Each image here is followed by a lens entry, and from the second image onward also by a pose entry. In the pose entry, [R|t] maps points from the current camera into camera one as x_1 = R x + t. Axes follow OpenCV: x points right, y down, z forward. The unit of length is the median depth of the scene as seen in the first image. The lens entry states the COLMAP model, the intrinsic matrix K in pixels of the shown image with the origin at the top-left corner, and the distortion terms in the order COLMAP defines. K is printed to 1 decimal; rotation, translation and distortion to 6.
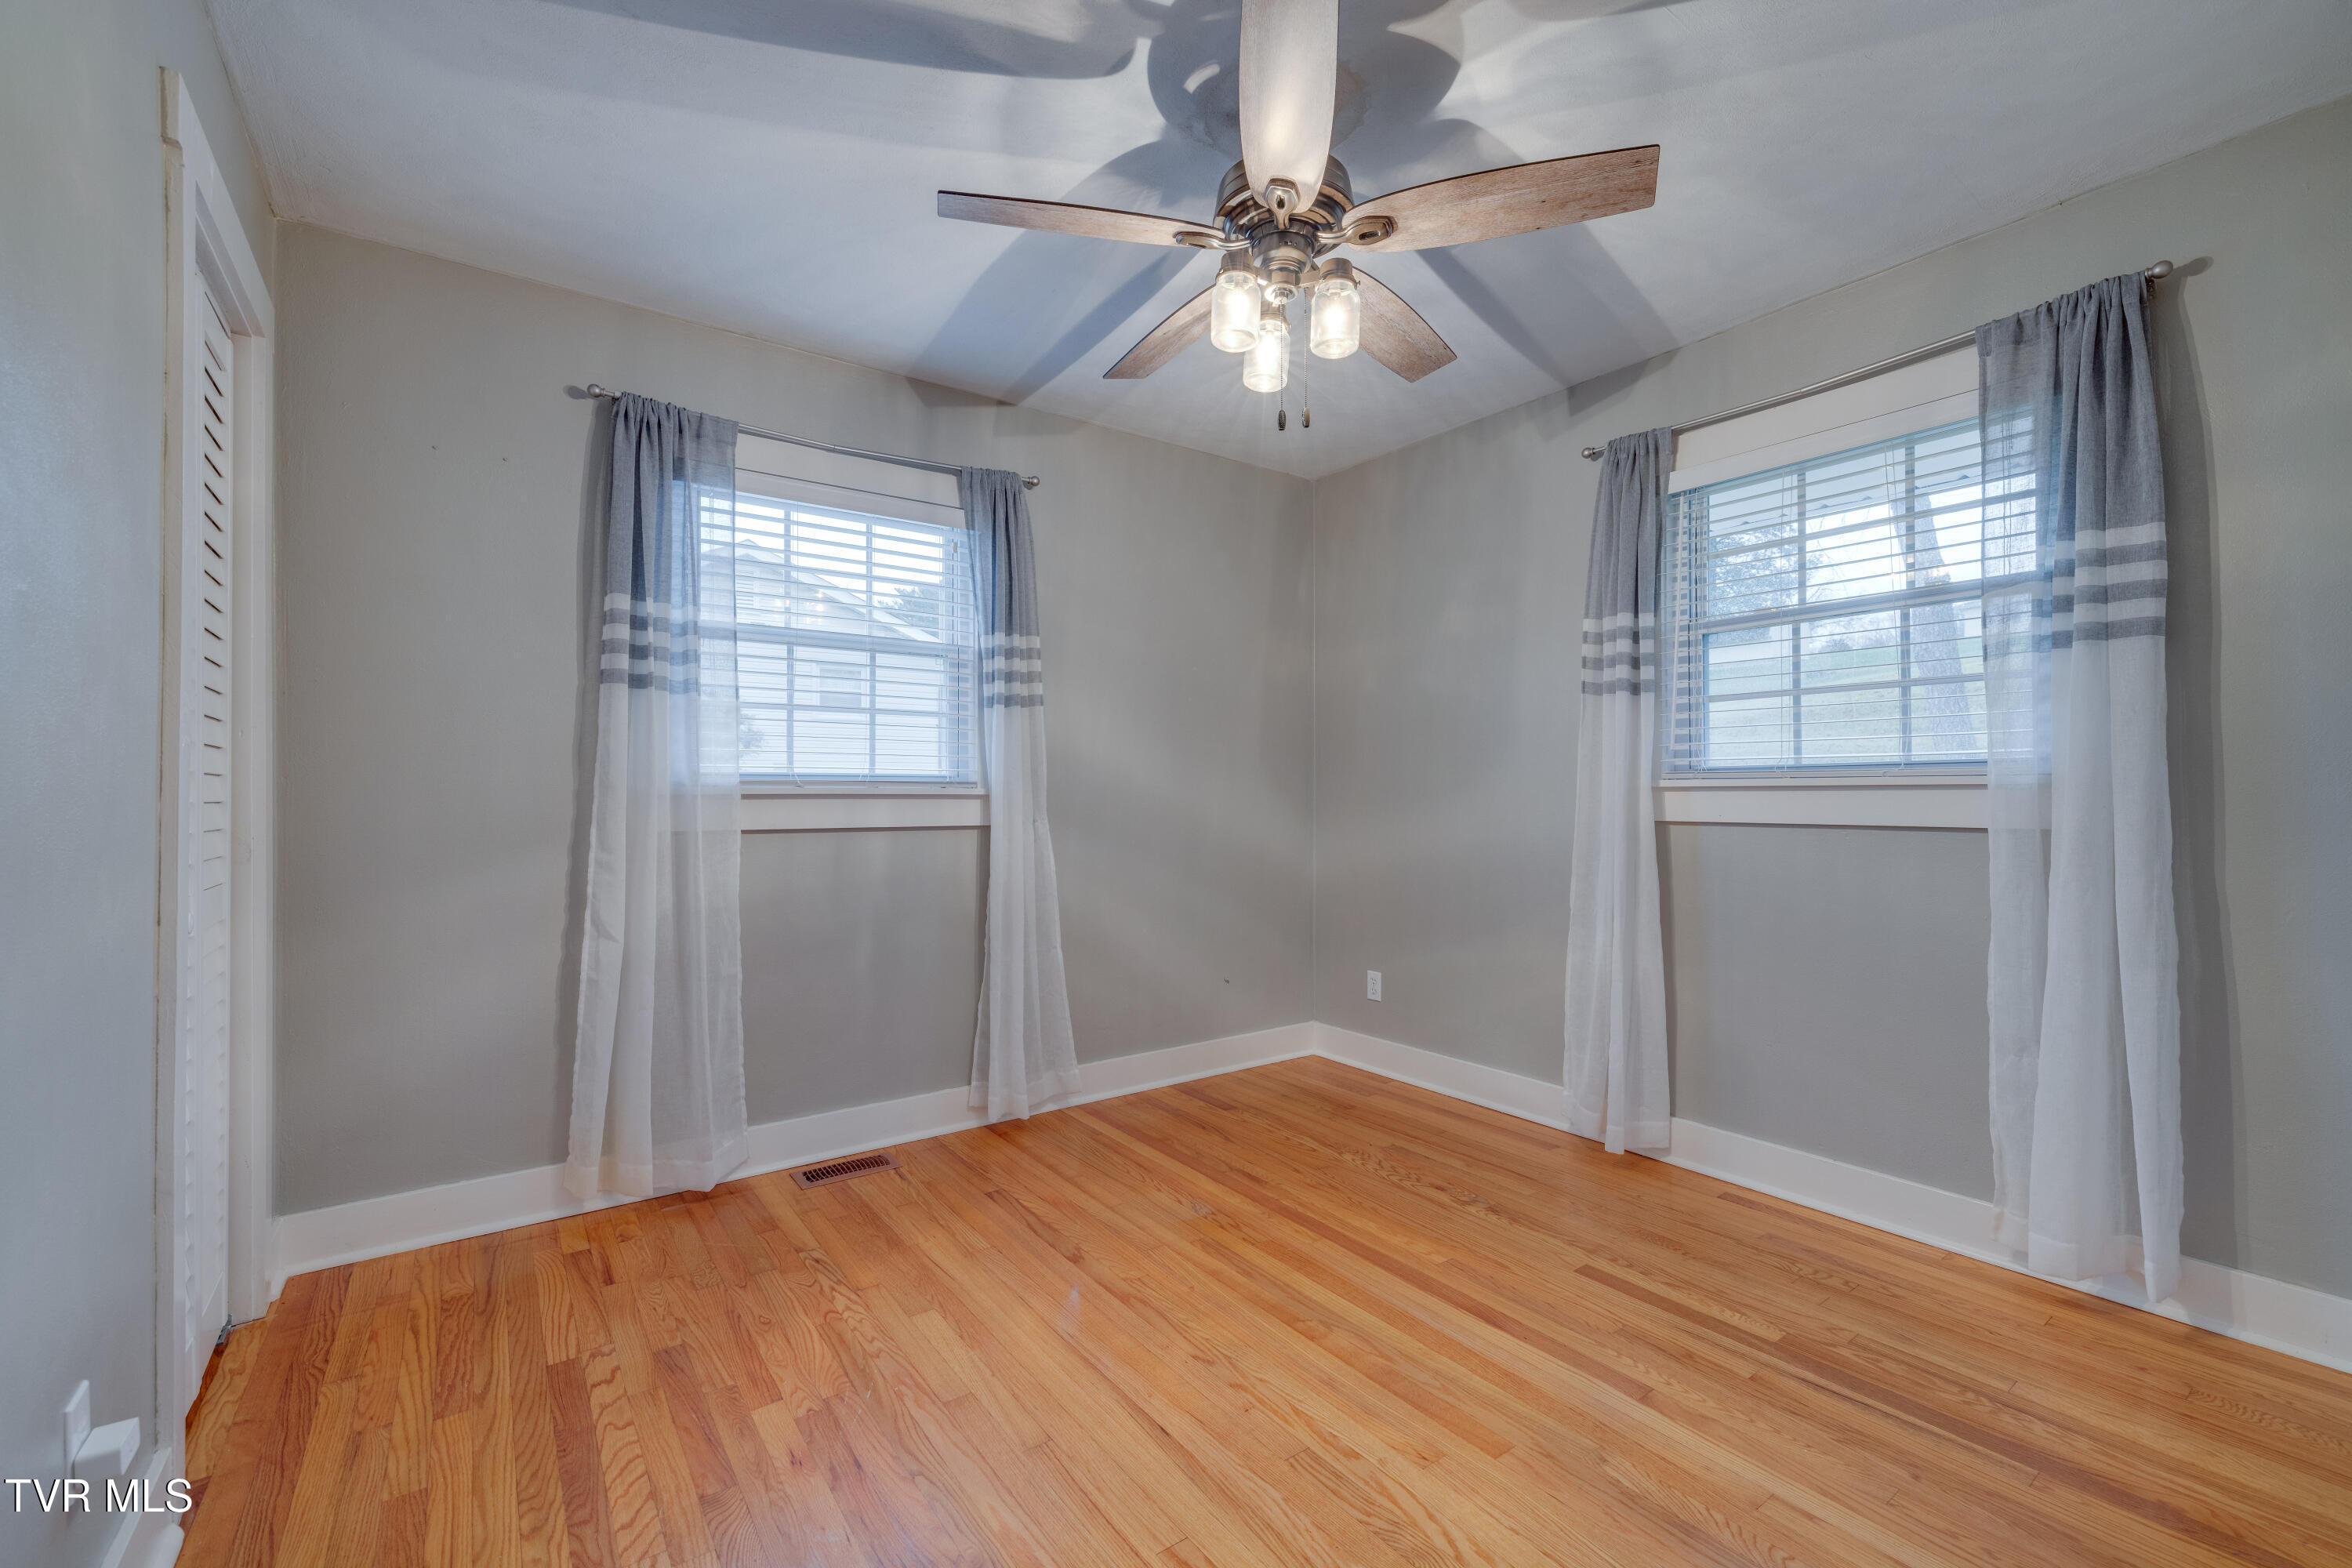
lens RADIAL K [[977.3, 0, 1169.3], [0, 977.3, 791.0], [0, 0, 1]] dist [0.000669, 0.000004]
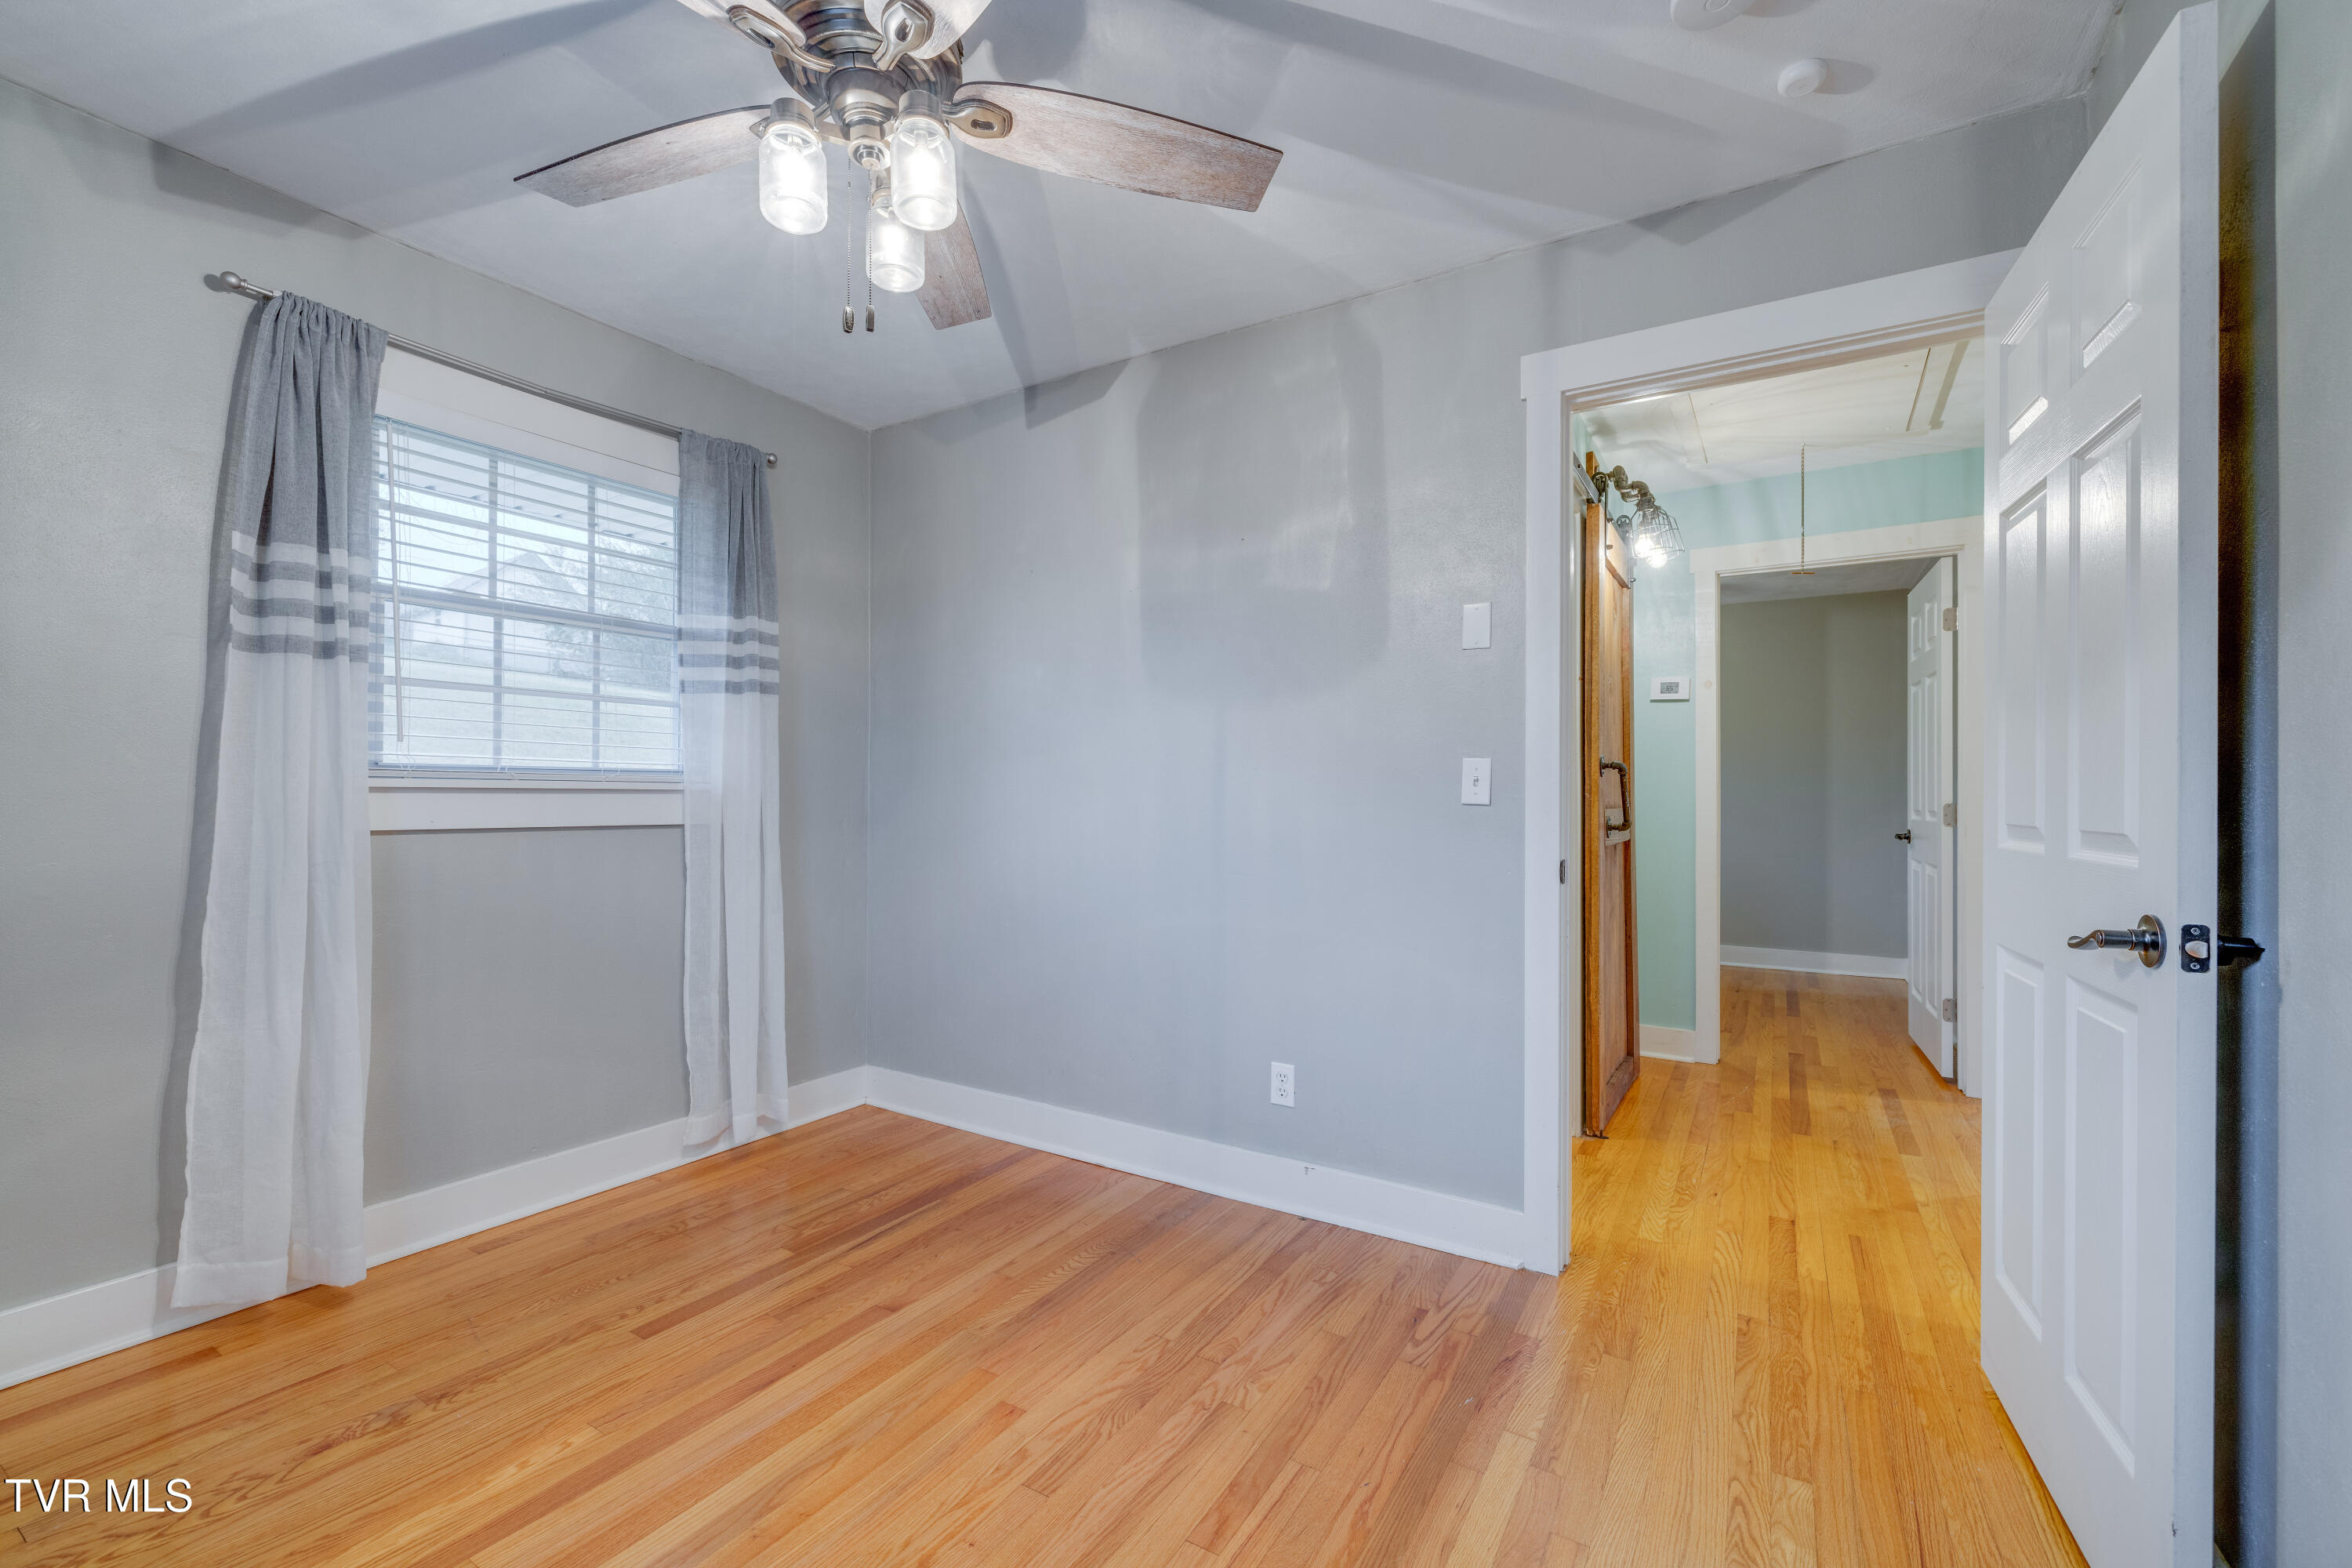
lens RADIAL K [[977.3, 0, 1169.3], [0, 977.3, 791.0], [0, 0, 1]] dist [0.000669, 0.000004]
pose [[-0.383865, 0.004530, 0.923378, -0.627443], [-0.009191, 0.999920, -0.008727, 0.000051], [-0.923343, -0.011837, -0.383793, 0.974913]]
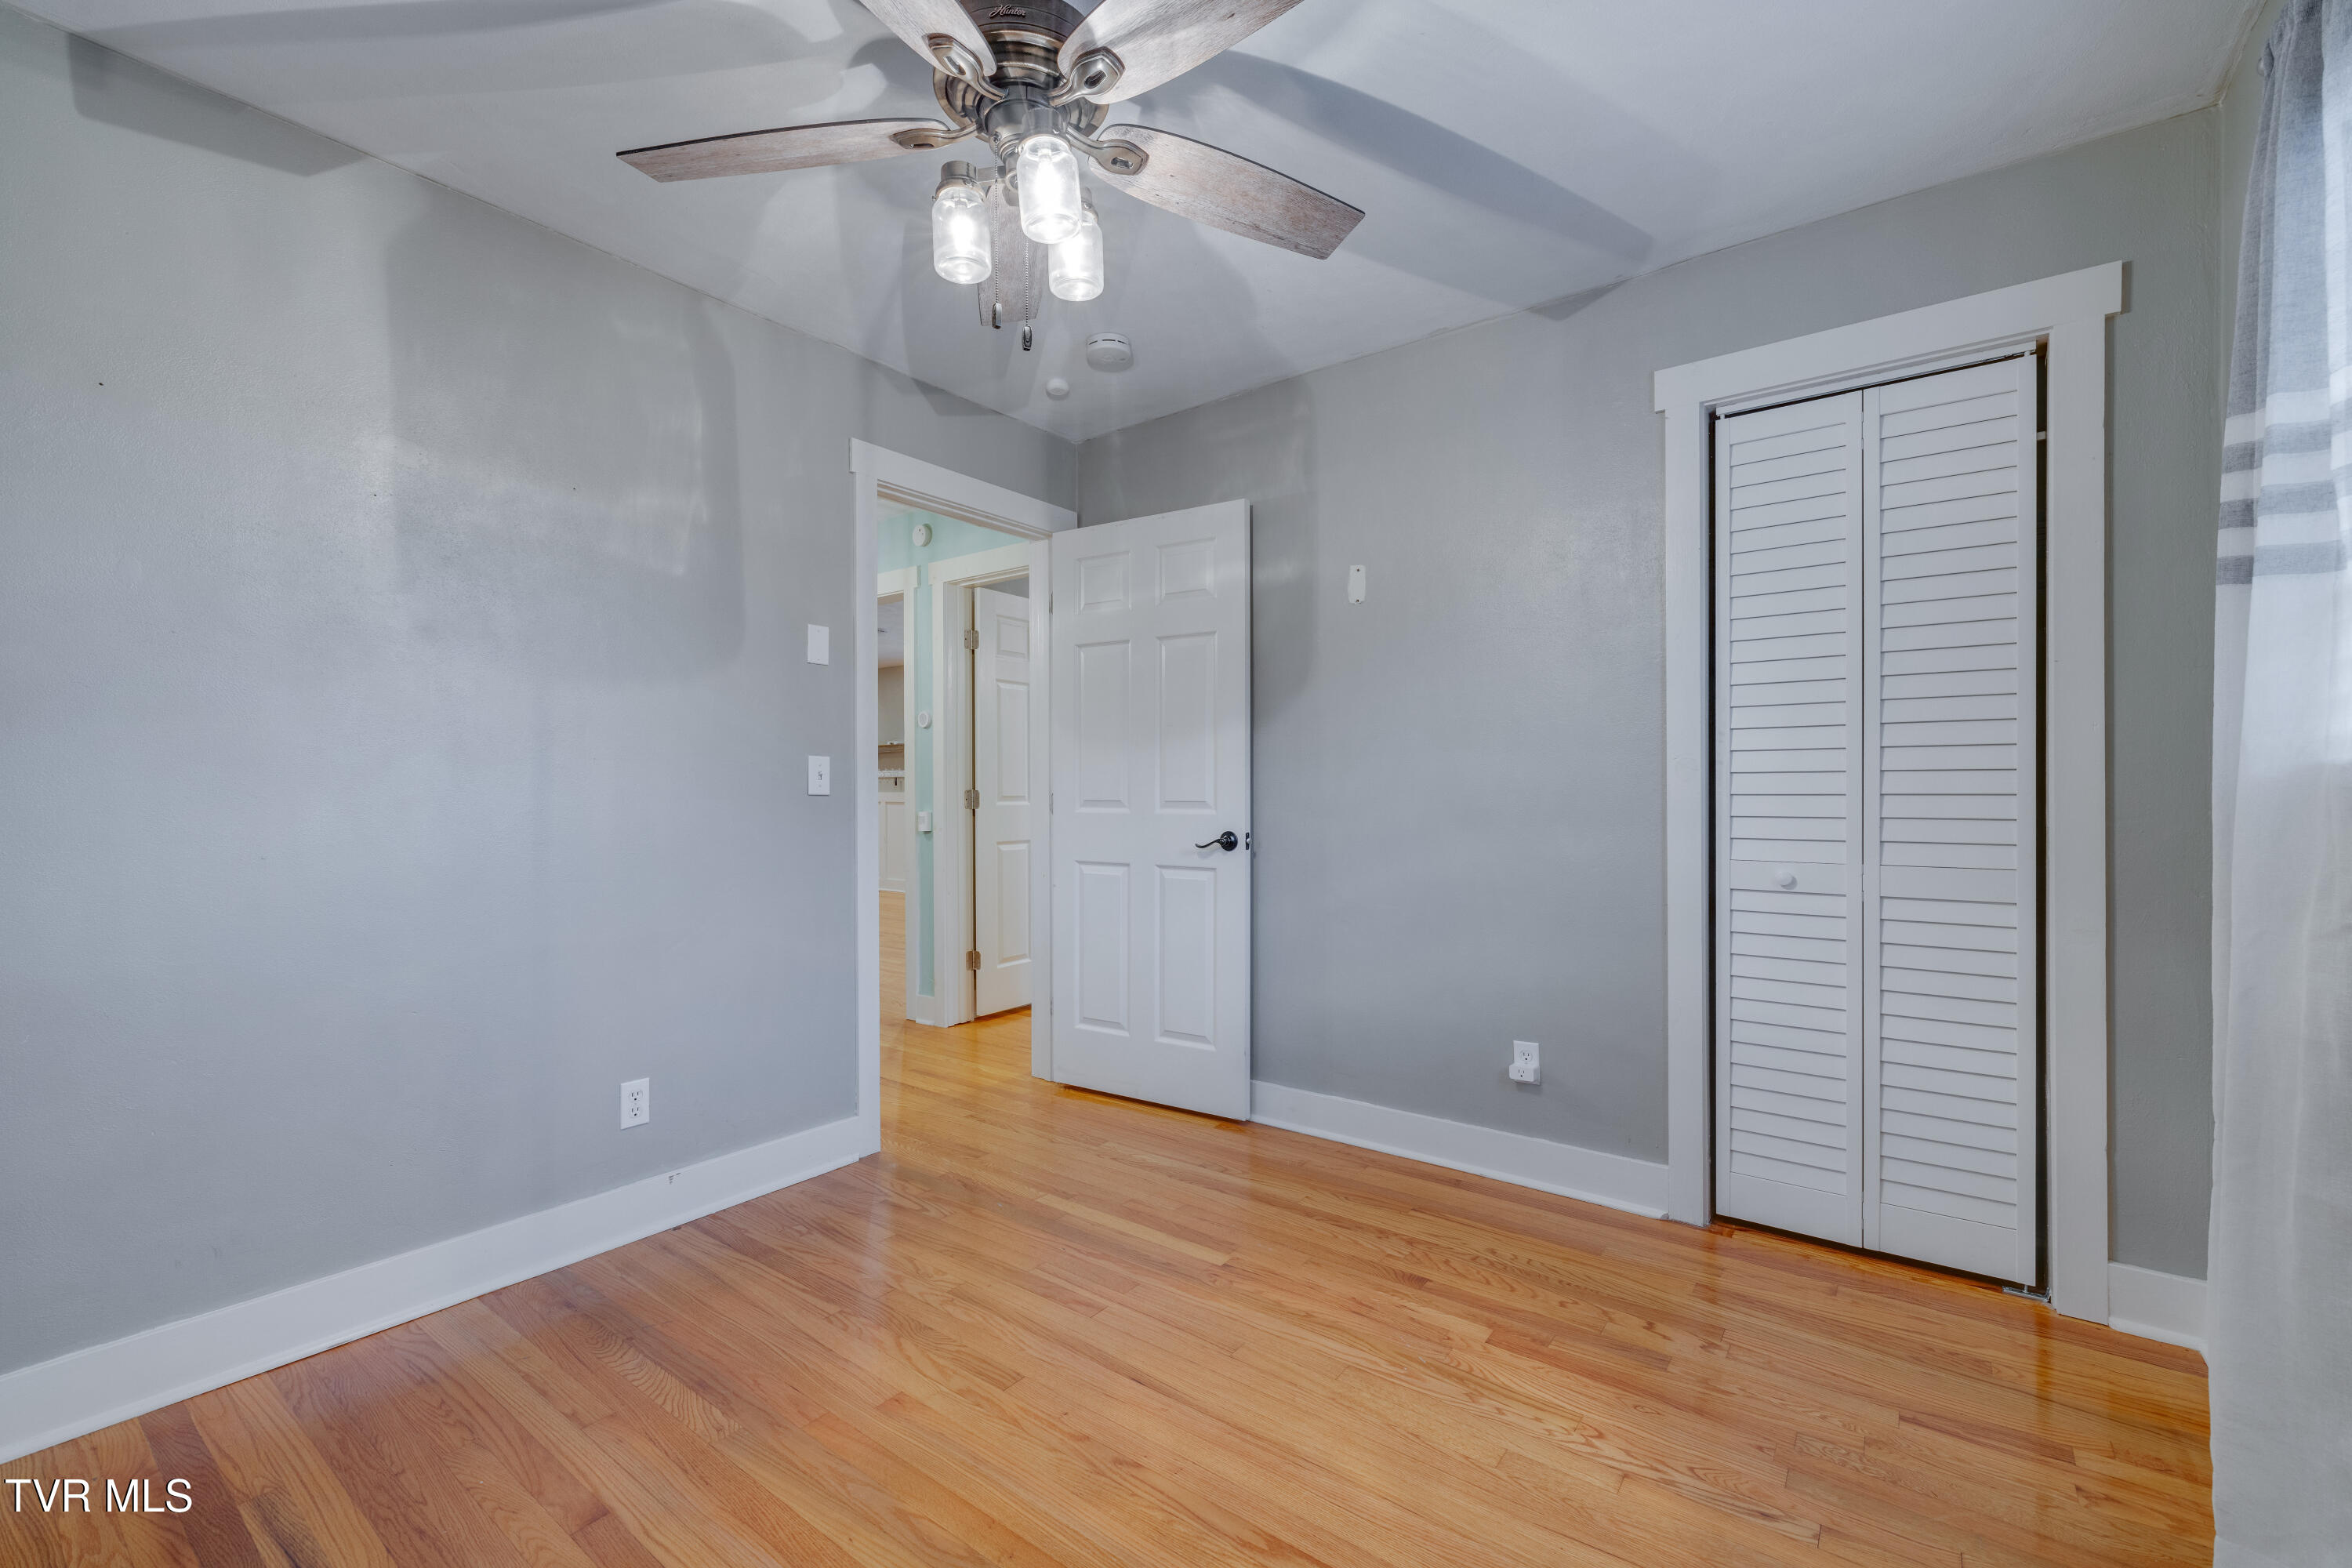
lens RADIAL K [[977.3, 0, 1169.3], [0, 977.3, 791.0], [0, 0, 1]] dist [0.000669, 0.000004]
pose [[-0.956035, 0.005355, -0.293203, 0.221691], [0.006133, 0.999980, -0.001735, 0.002395], [0.293188, -0.003457, -0.956049, 1.650700]]
